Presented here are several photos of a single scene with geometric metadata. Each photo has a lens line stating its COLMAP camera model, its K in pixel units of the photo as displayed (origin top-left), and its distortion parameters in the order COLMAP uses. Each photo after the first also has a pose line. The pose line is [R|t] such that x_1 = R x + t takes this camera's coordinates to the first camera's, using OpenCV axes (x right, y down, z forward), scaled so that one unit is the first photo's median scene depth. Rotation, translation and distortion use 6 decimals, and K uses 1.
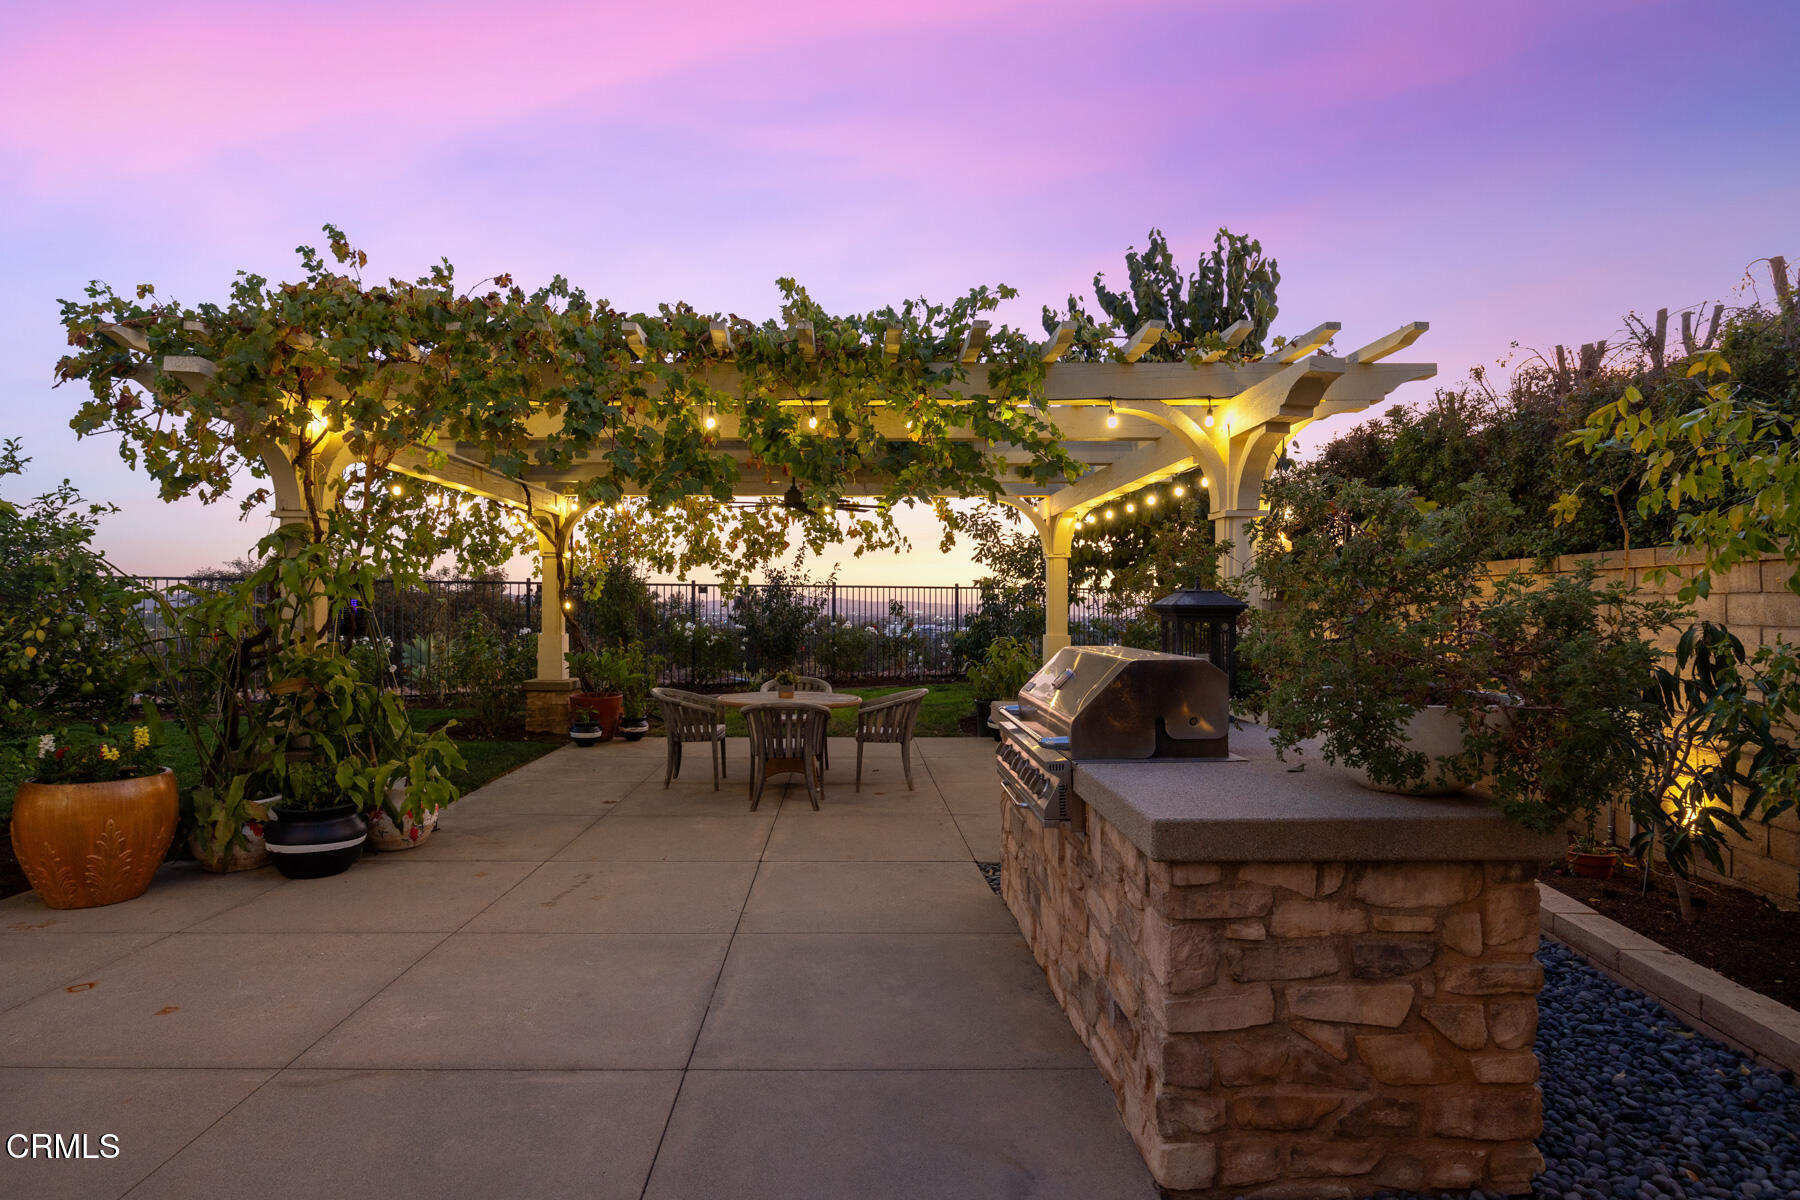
lens RADIAL K [[927.1, 0, 850.7], [0, 927.1, 602.5], [0, 0, 1]] dist [-0.004389, -0.000647]
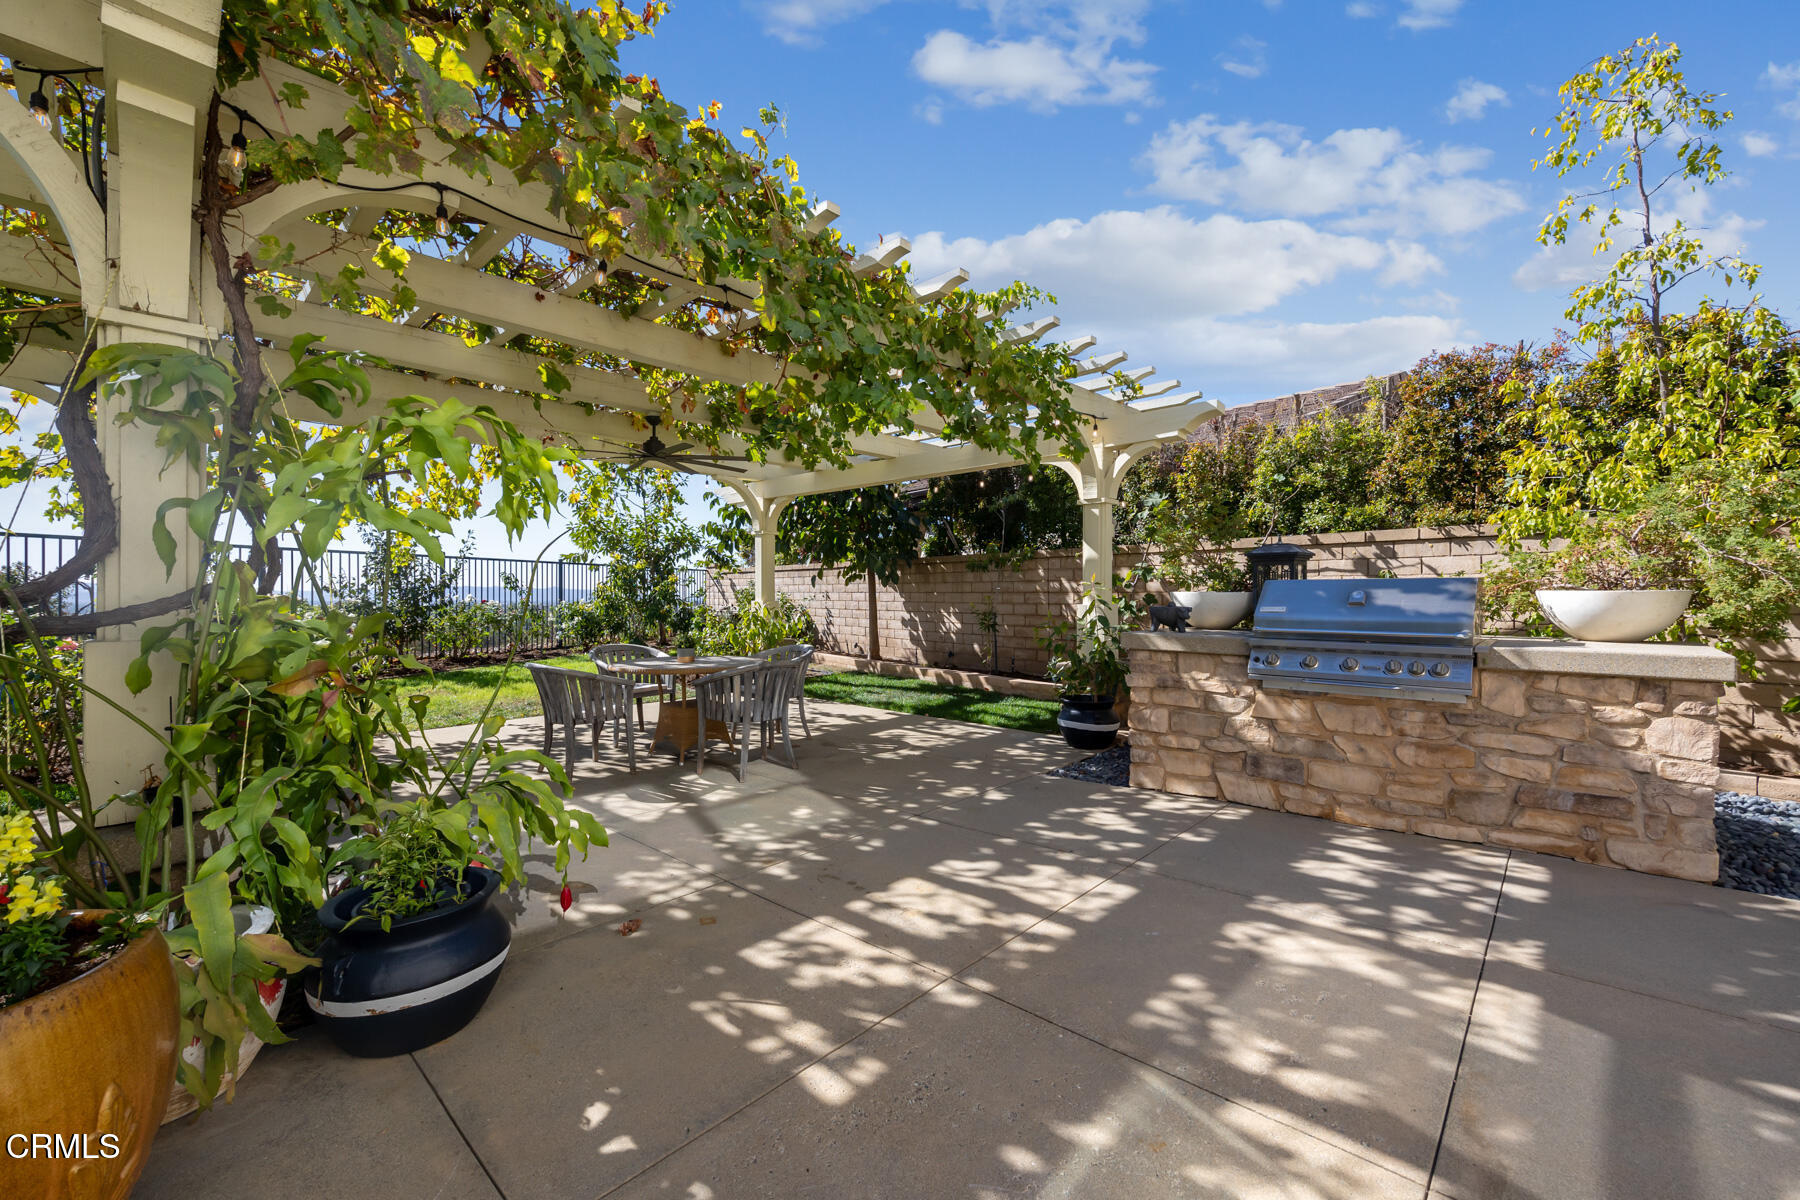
lens RADIAL K [[725.4, 0, 902.4], [0, 725.4, 595.3], [0, 0, 1]] dist [0.000315, 0.000208]
pose [[0.672212, -0.004624, 0.740344, -0.342028], [0.000878, 0.999985, 0.005449, 0.023386], [-0.740358, -0.003013, 0.672206, 0.257589]]
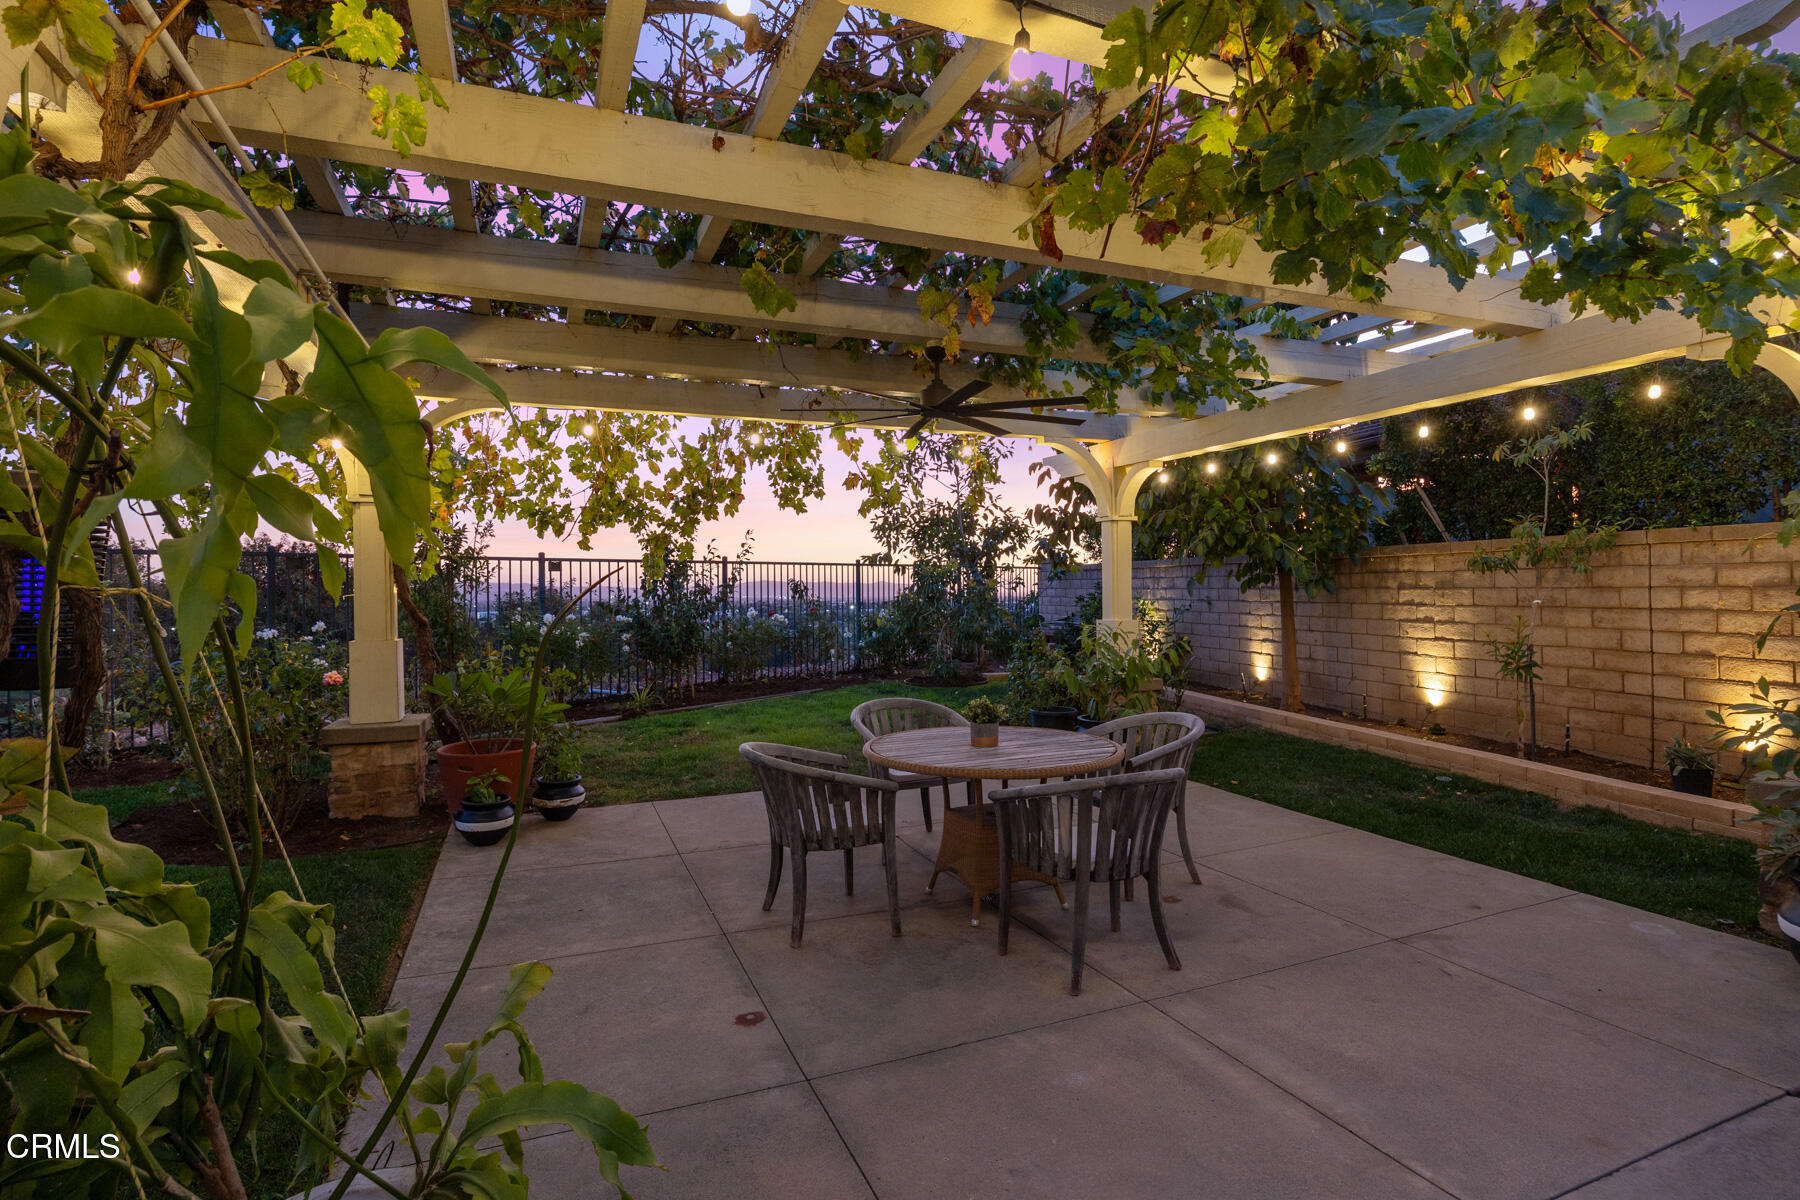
lens RADIAL K [[884.8, 0, 902.9], [0, 884.8, 593.8], [0, 0, 1]] dist [-0.015197, 0.000639]
pose [[0.917993, -0.014631, 0.396326, -0.242243], [0.011319, 0.999879, 0.010694, 0.003636], [-0.396434, -0.005331, 0.918048, 0.387763]]
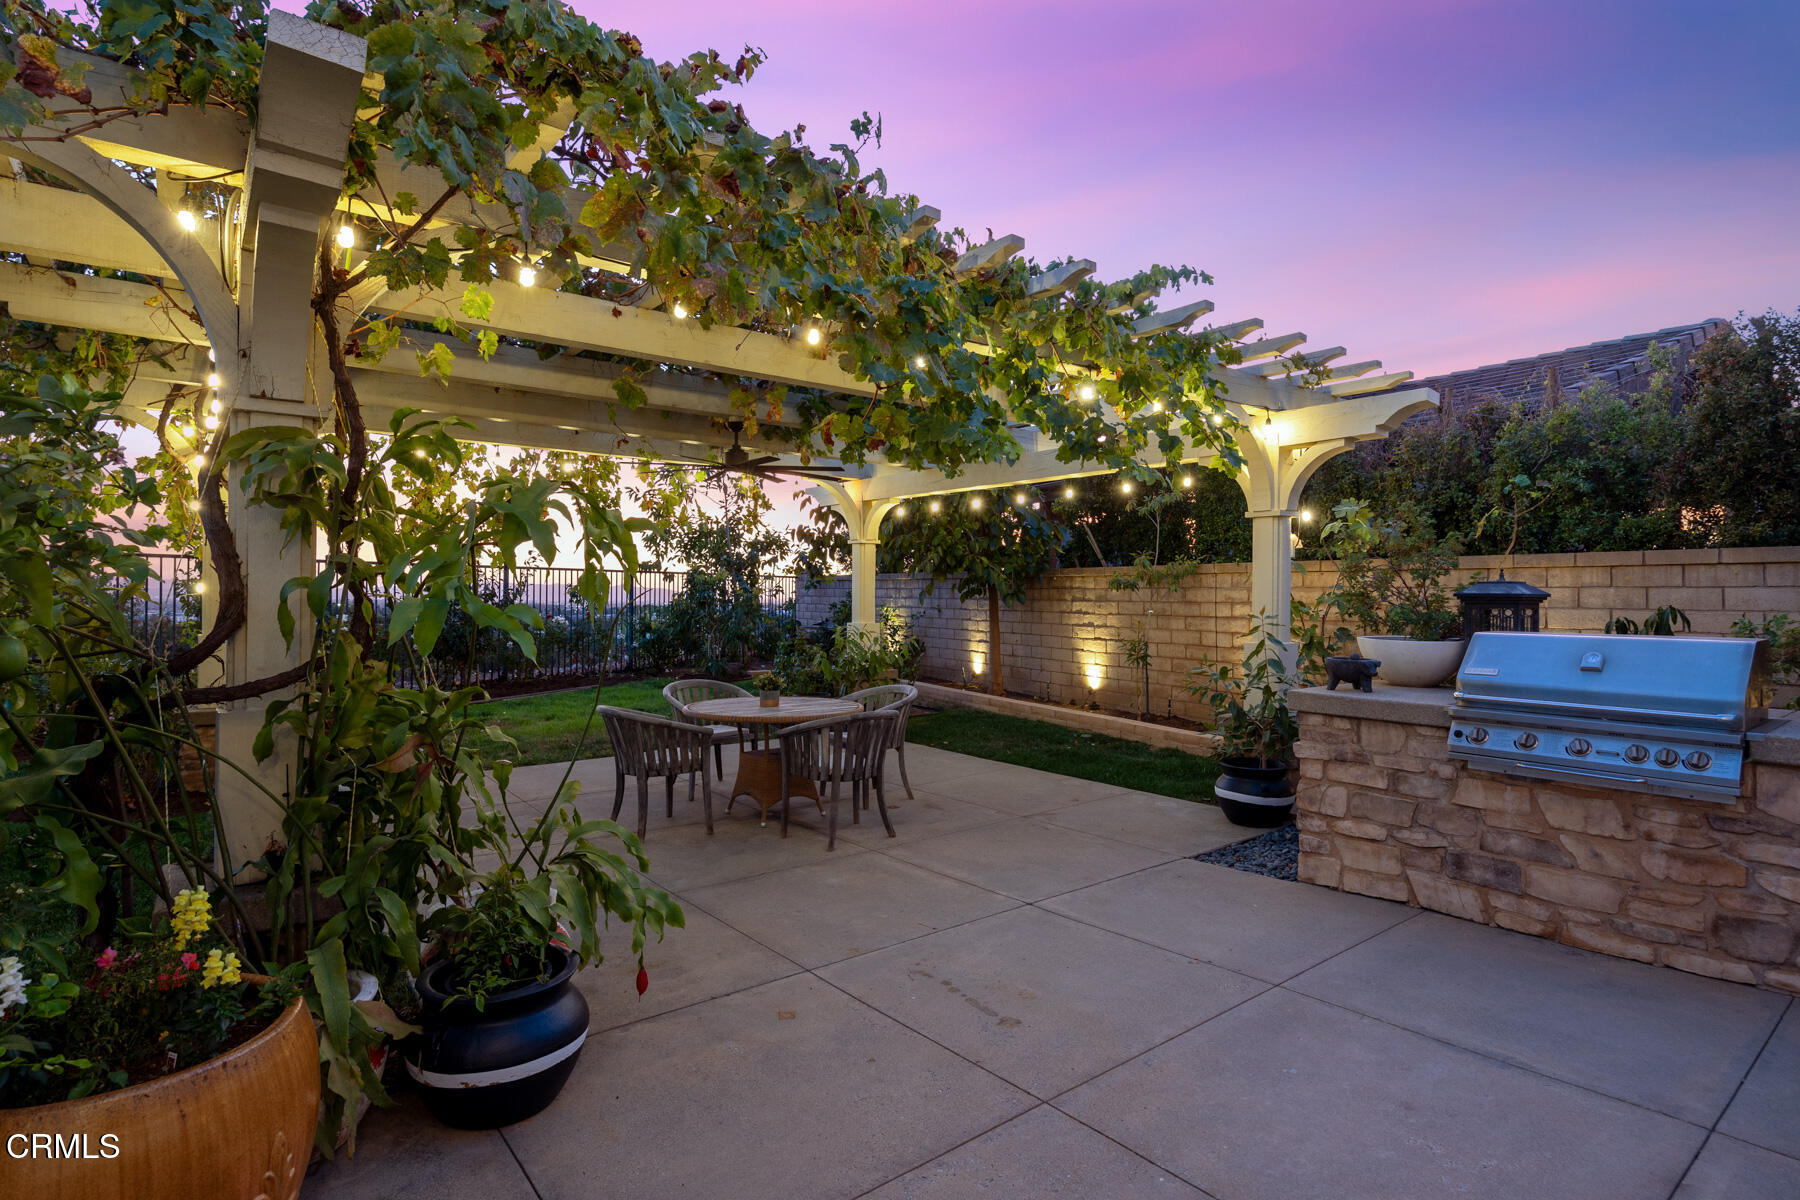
lens RADIAL K [[919.8, 0, 901.8], [0, 919.8, 592.2], [0, 0, 1]] dist [-0.006840, 0.000026]
pose [[0.776446, 0.002920, 0.630177, -0.359031], [-0.005940, 0.999979, 0.002685, 0.000482], [-0.630156, -0.005828, 0.776447, 0.224655]]
